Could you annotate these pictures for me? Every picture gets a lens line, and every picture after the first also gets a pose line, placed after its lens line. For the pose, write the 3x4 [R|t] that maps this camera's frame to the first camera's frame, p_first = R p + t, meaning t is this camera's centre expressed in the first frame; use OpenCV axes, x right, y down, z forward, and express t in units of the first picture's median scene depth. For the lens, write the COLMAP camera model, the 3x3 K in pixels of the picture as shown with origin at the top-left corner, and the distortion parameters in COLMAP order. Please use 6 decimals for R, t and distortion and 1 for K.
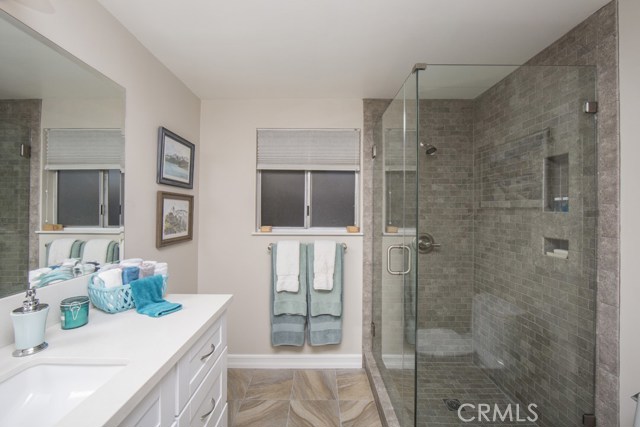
lens RADIAL K [[256.8, 0, 319.3], [0, 256.8, 212.0], [0, 0, 1]] dist [-0.001514, -0.000076]
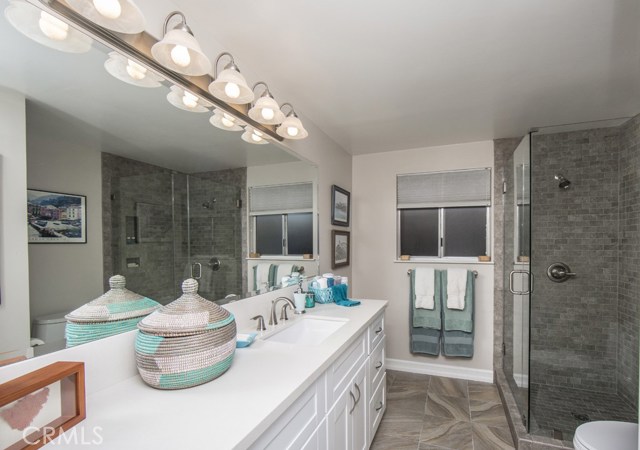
lens RADIAL K [[324.2, 0, 331.9], [0, 324.2, 247.4], [0, 0, 1]] dist [-0.016781, 0.002048]
pose [[0.935534, -0.004109, -0.353212, 0.008708], [0.008934, 0.999888, 0.012030, -0.004101], [0.353123, -0.014410, 0.935466, -0.550007]]
